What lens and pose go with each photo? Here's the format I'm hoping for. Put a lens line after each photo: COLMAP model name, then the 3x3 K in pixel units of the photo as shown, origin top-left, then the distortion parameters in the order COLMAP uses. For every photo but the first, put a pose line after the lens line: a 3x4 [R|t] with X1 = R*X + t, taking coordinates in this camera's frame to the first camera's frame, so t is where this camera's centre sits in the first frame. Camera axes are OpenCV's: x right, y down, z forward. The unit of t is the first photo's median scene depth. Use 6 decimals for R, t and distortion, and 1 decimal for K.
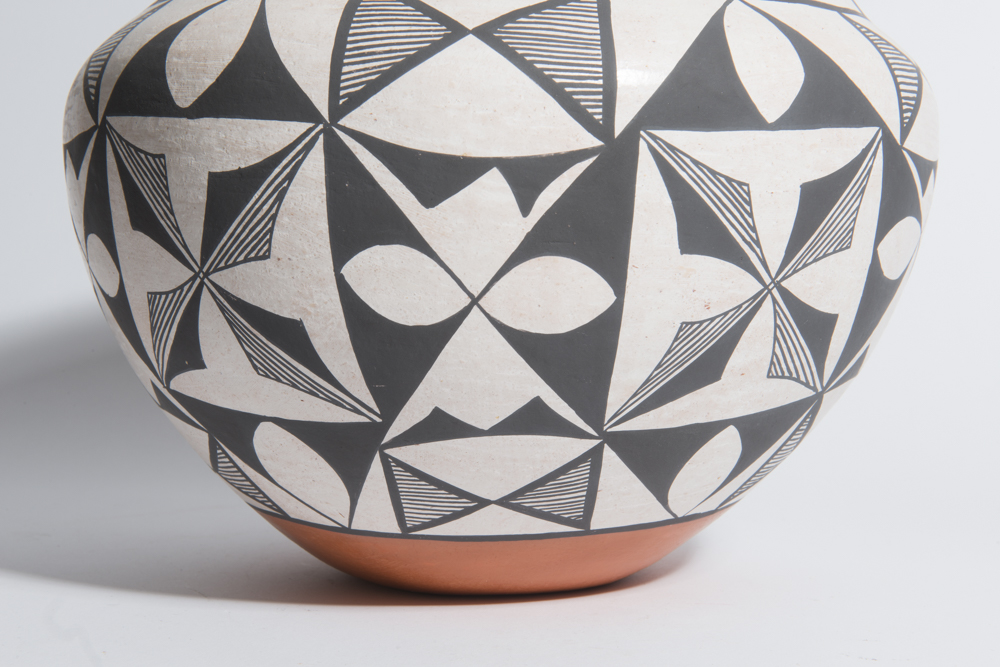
lens RADIAL K [[1950.7, 0, 499.7], [0, 1950.7, 340.0], [0, 0, 1]] dist [0.079845, 0.000000]
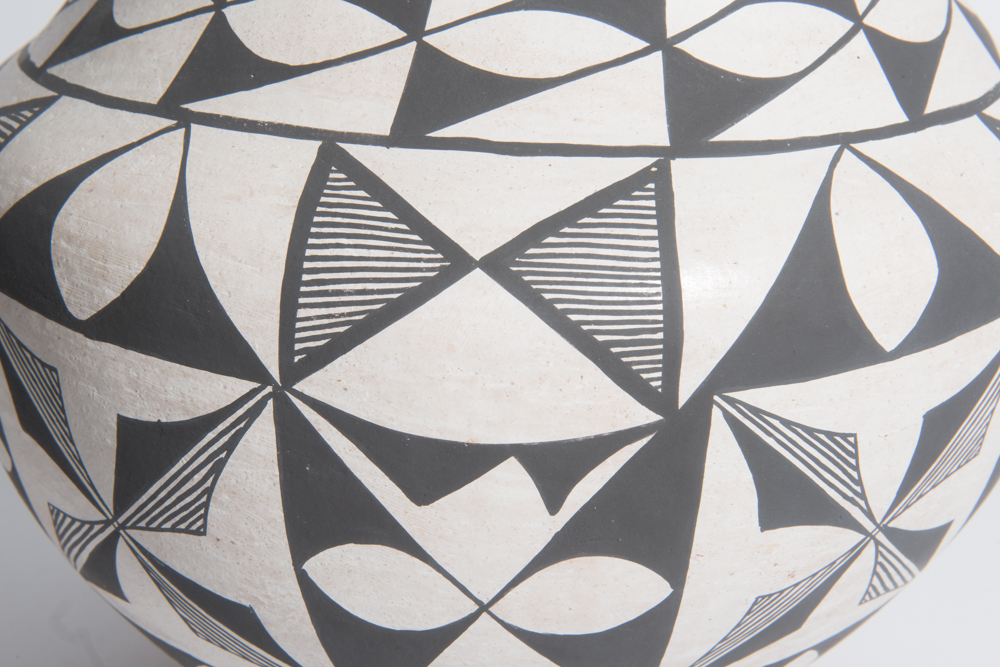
lens RADIAL K [[1950.7, 0, 500.1], [0, 1950.7, 326.9], [0, 0, 1]] dist [0.079845, 0.000000]
pose [[0.999912, -0.003258, 0.012830, -0.015691], [-0.000496, 0.959333, 0.282277, -0.330844], [-0.013228, -0.282258, 0.959247, 0.314111]]
